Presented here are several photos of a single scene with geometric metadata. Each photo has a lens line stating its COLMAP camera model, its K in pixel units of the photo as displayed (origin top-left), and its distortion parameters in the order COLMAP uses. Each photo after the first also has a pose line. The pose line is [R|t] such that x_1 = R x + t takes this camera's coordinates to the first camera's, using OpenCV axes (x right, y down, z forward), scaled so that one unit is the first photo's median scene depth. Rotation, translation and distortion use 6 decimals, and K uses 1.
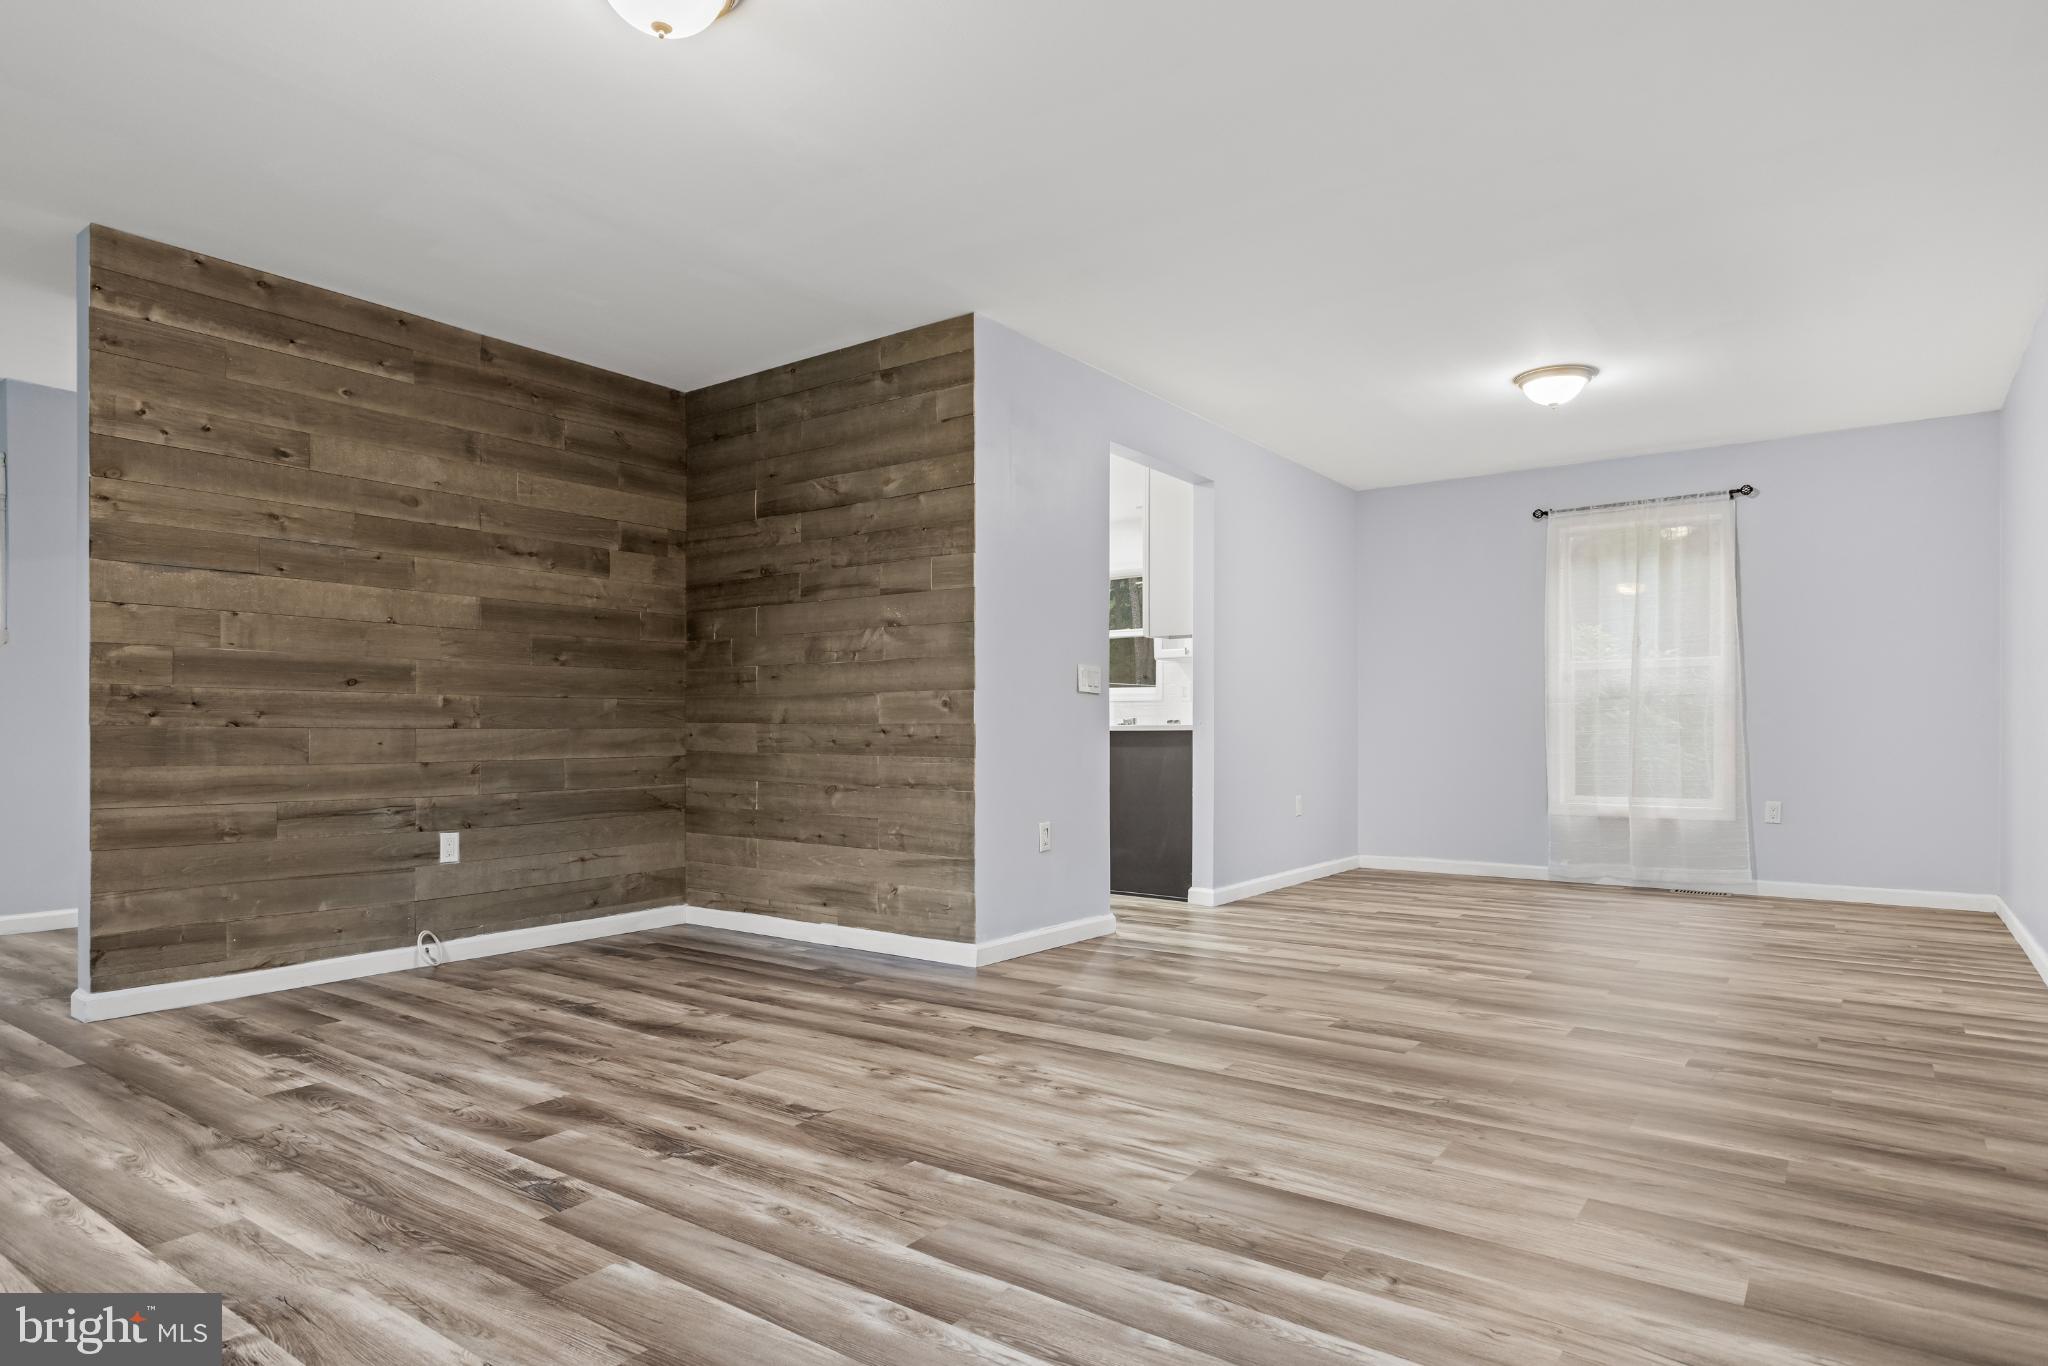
lens RADIAL K [[1166.2, 0, 1029.3], [0, 1166.2, 728.3], [0, 0, 1]] dist [-0.001199, -0.001065]
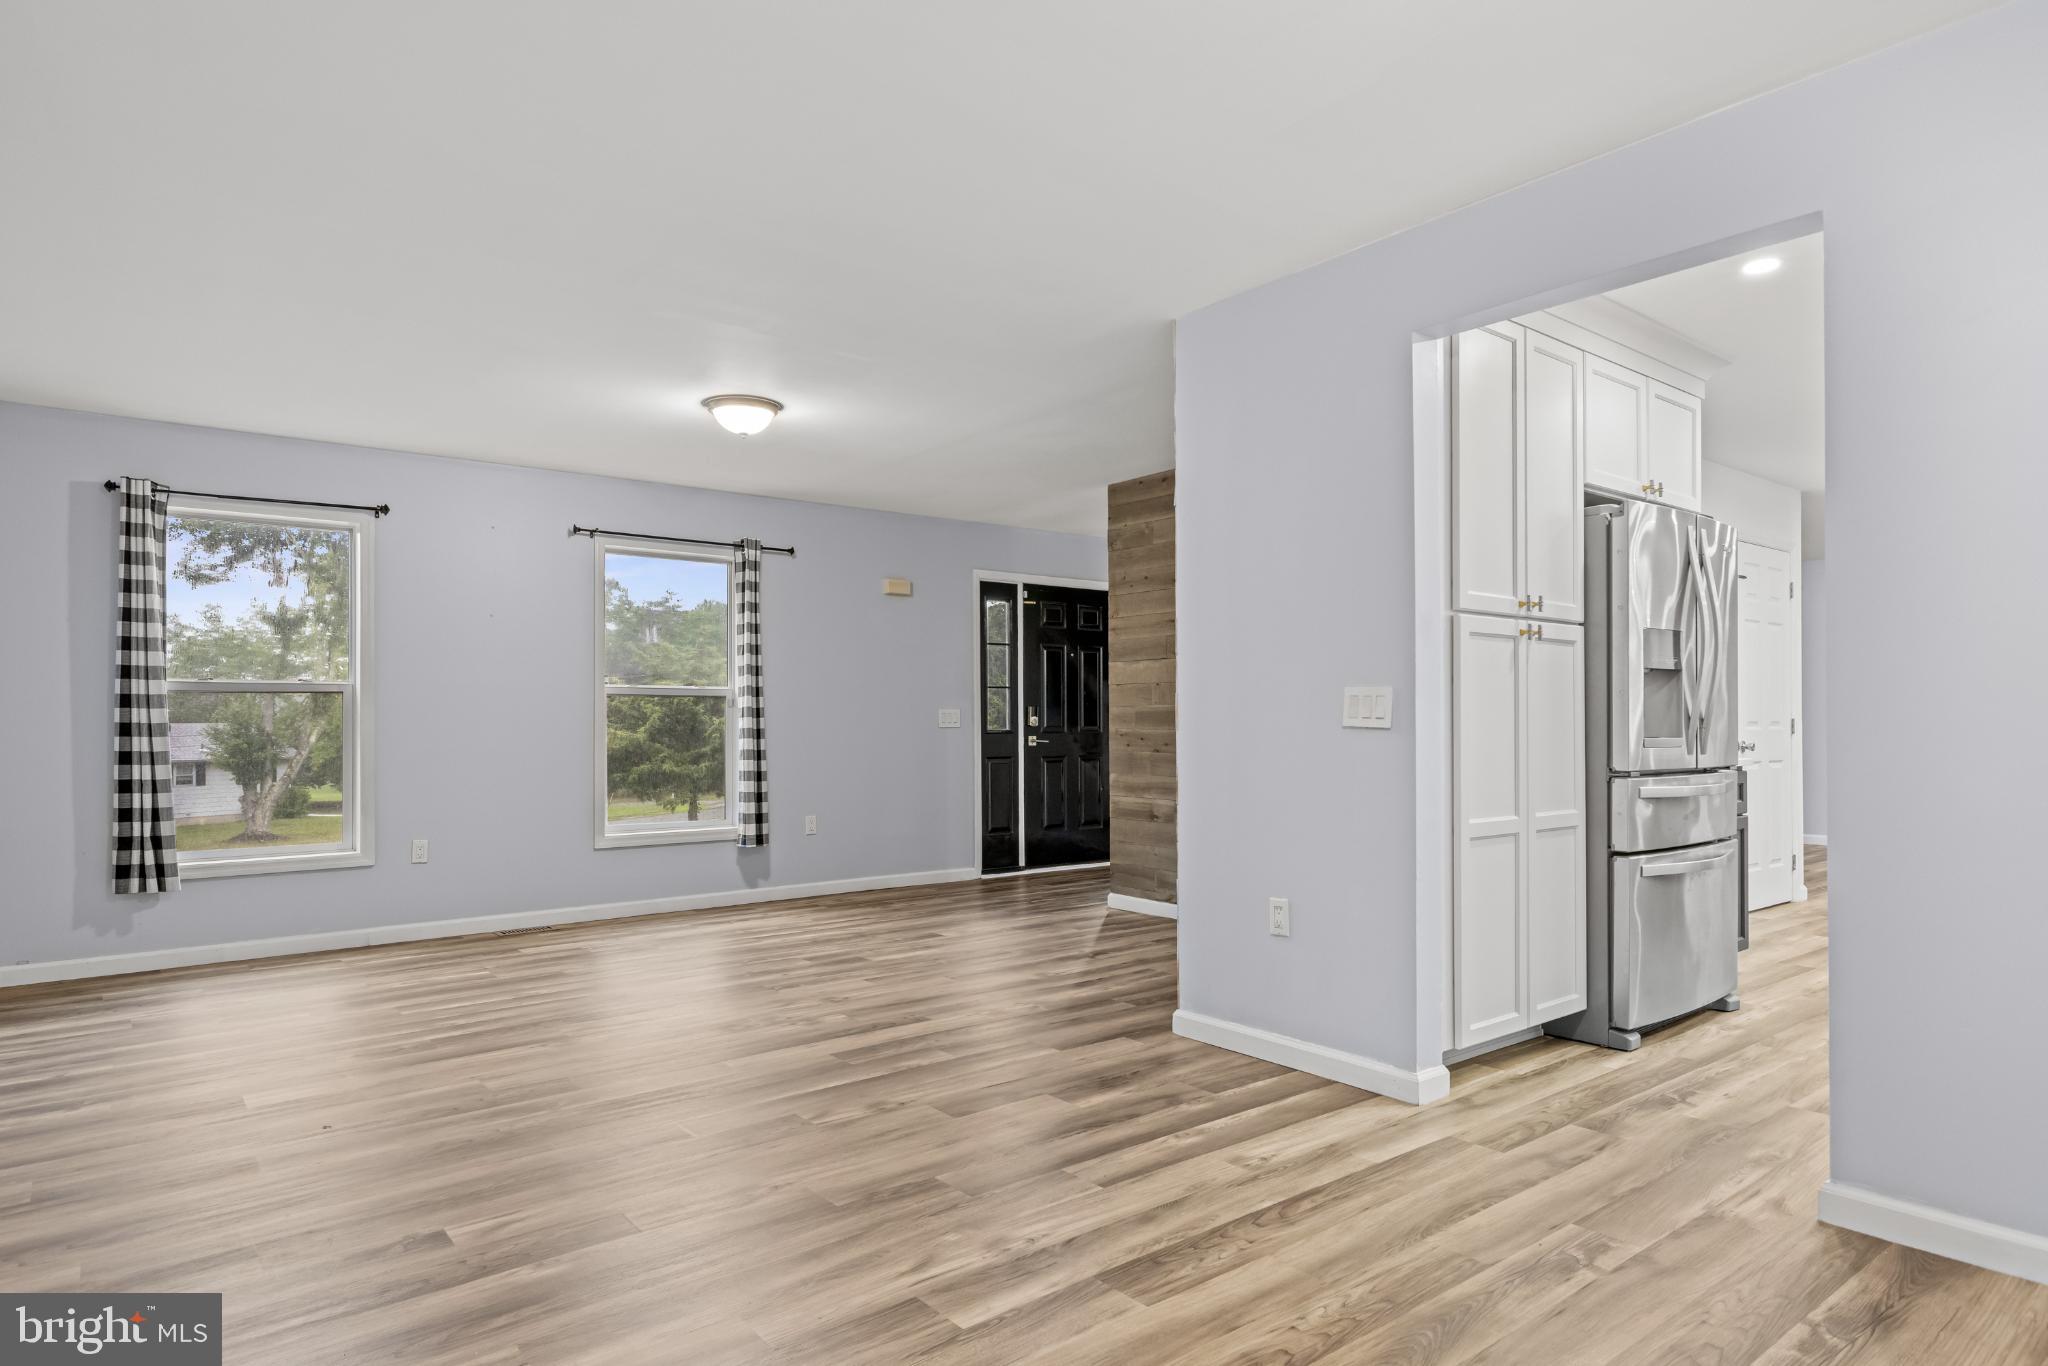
lens RADIAL K [[1166.2, 0, 1029.3], [0, 1166.2, 728.3], [0, 0, 1]] dist [-0.001199, -0.001065]
pose [[-0.265132, 0.004782, -0.964200, 1.133828], [0.009567, 0.999952, 0.002328, -0.048927], [0.964165, -0.008607, -0.265165, 1.484084]]
